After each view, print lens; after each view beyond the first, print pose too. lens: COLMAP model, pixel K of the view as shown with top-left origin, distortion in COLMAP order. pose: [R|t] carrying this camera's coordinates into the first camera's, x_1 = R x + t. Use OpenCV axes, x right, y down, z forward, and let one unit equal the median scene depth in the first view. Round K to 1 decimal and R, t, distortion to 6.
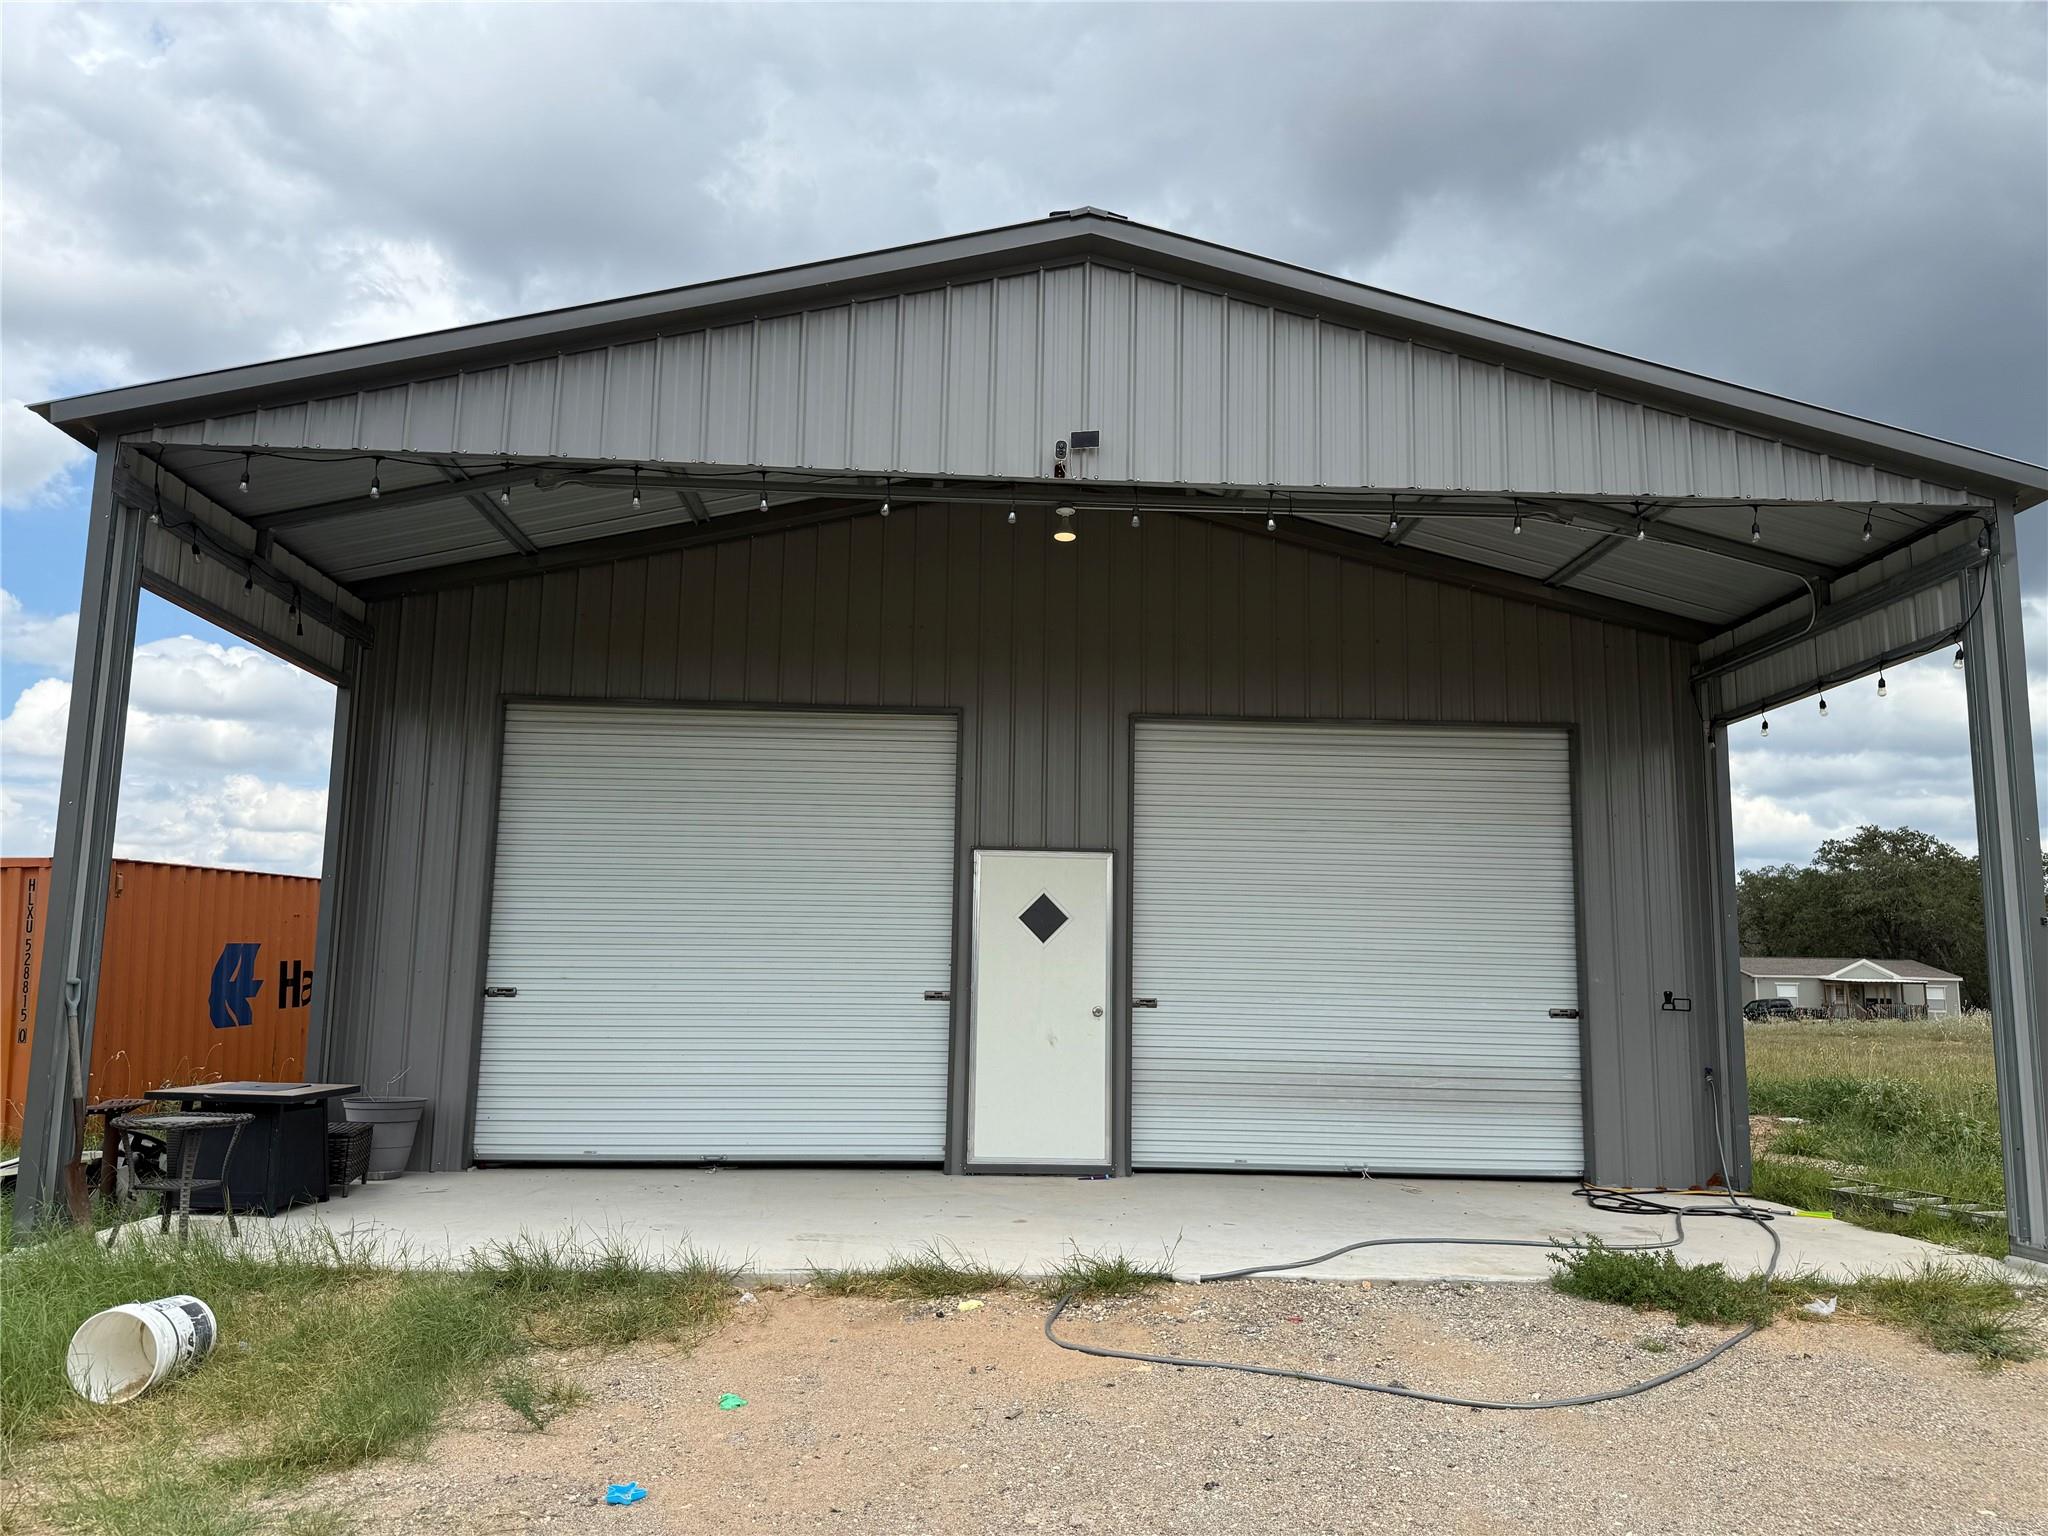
lens RADIAL K [[1461.4, 0, 1031.6], [0, 1461.4, 776.2], [0, 0, 1]] dist [0.171064, -0.300562]
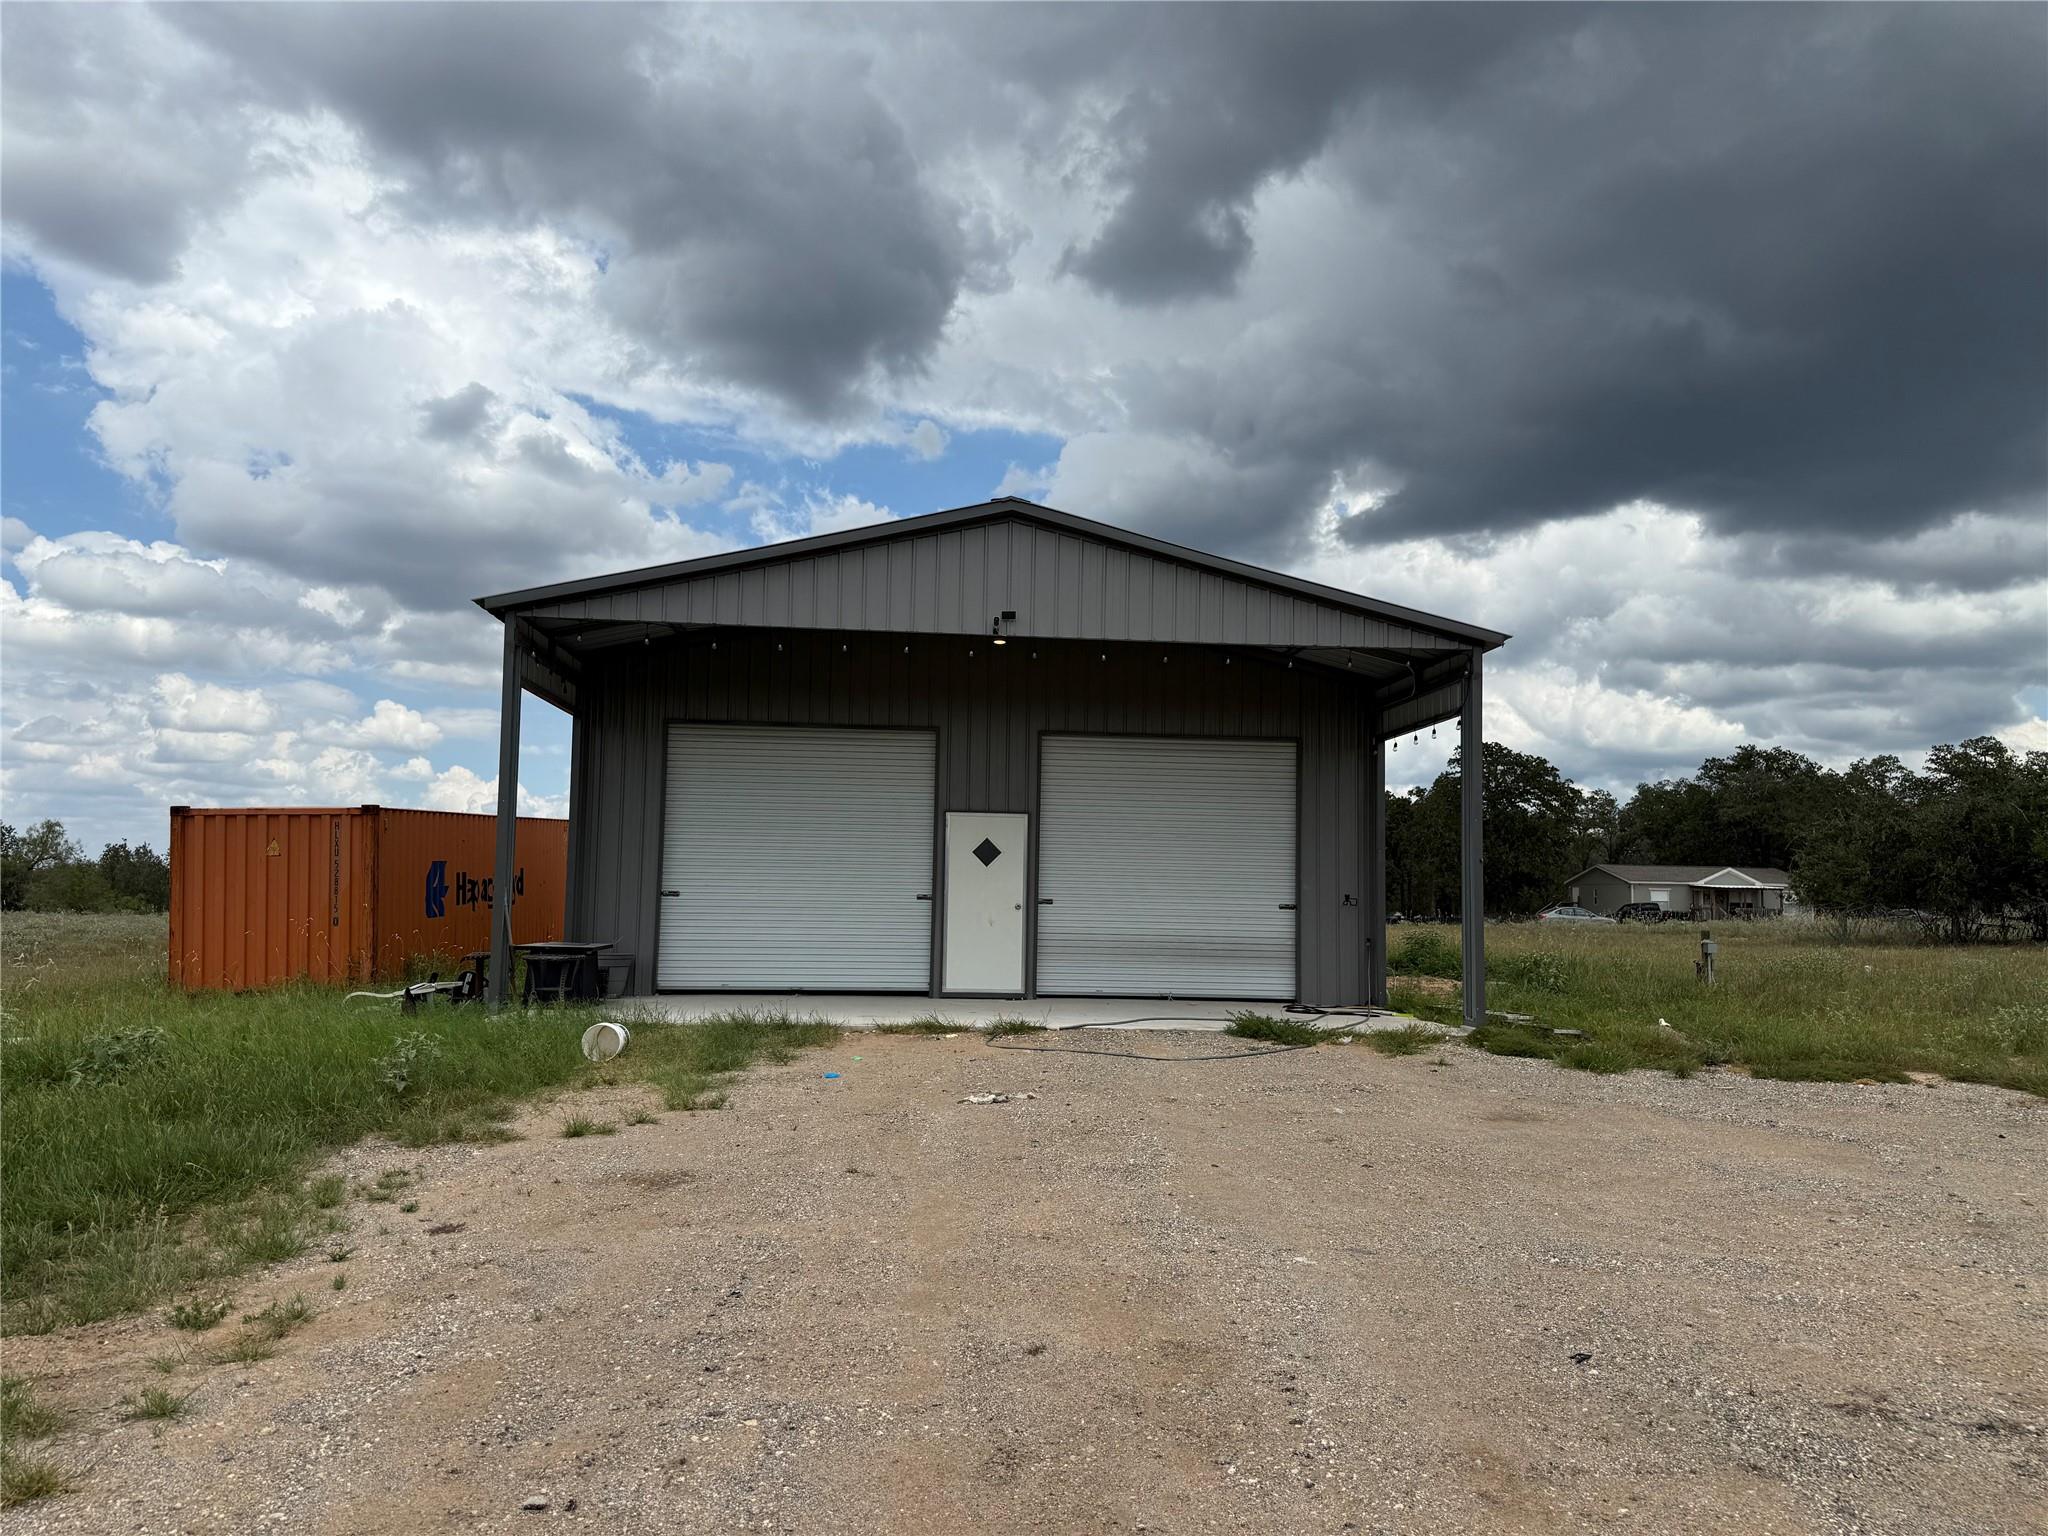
lens RADIAL K [[1461.4, 0, 1031.6], [0, 1461.4, 776.2], [0, 0, 1]] dist [0.171064, -0.300562]
pose [[0.999304, 0.005040, 0.036964, -0.003129], [-0.007382, 0.997954, 0.063508, -0.099674], [-0.036568, -0.063736, 0.997297, -0.691740]]
